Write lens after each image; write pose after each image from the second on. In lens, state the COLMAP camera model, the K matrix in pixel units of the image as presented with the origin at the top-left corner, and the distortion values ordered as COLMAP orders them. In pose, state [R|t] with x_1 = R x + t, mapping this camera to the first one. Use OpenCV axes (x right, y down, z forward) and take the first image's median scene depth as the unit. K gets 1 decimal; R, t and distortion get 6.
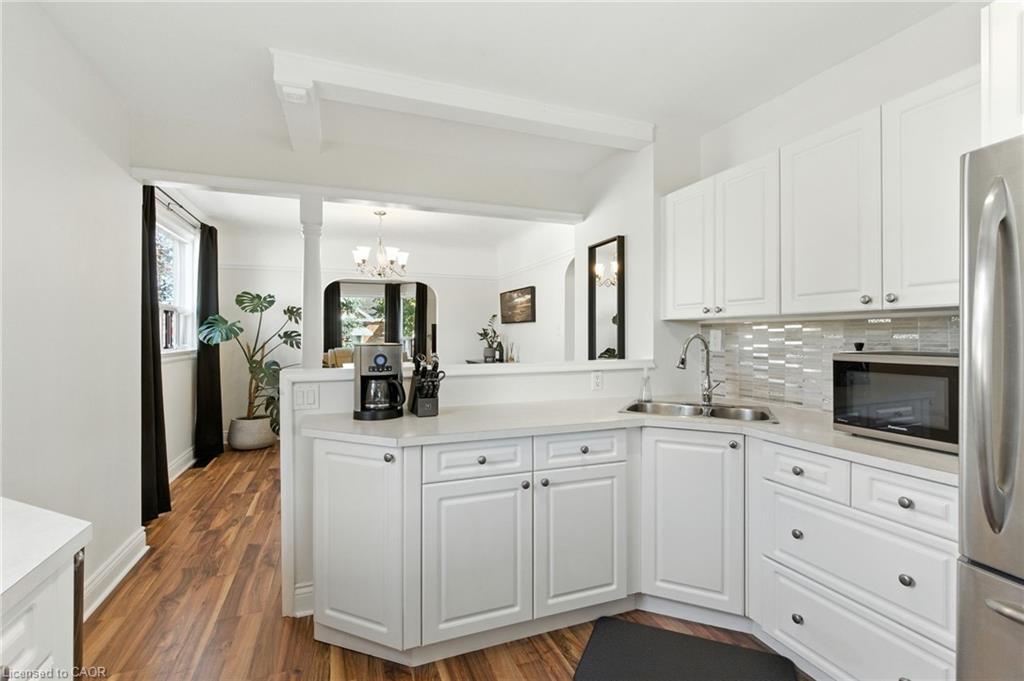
lens RADIAL K [[474.7, 0, 511.6], [0, 474.7, 336.2], [0, 0, 1]] dist [0.010378, -0.003406]
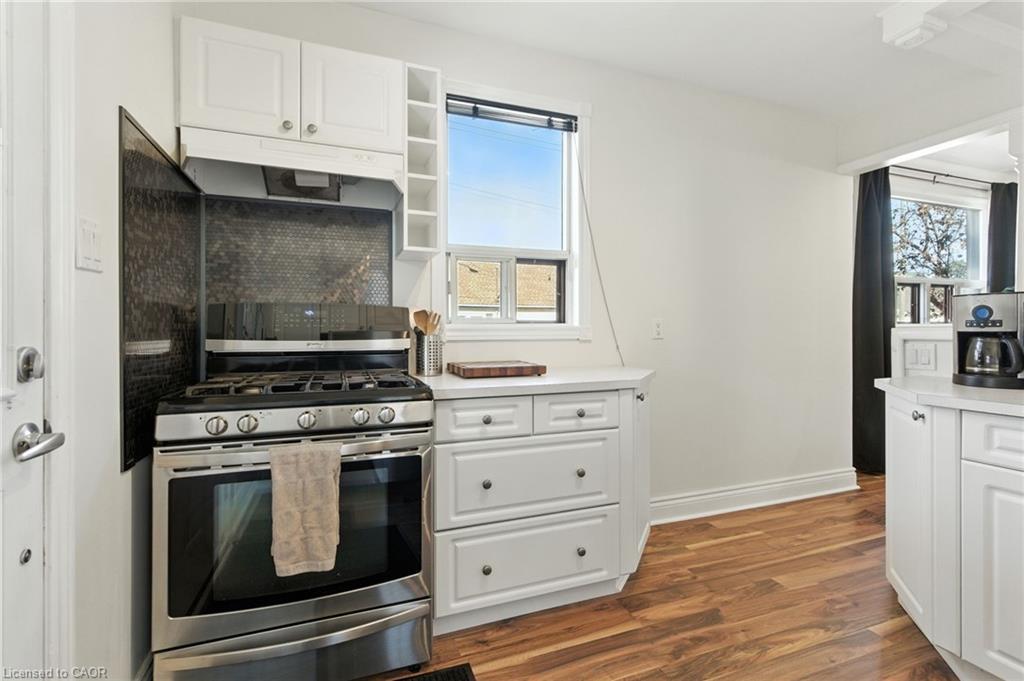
lens RADIAL K [[474.7, 0, 512.8], [0, 474.7, 335.7], [0, 0, 1]] dist [0.010378, -0.003406]
pose [[0.009653, 0.011588, -0.999886, 0.518174], [0.001769, 0.999931, 0.011606, 0.077751], [0.999952, -0.001880, 0.009632, 0.196756]]
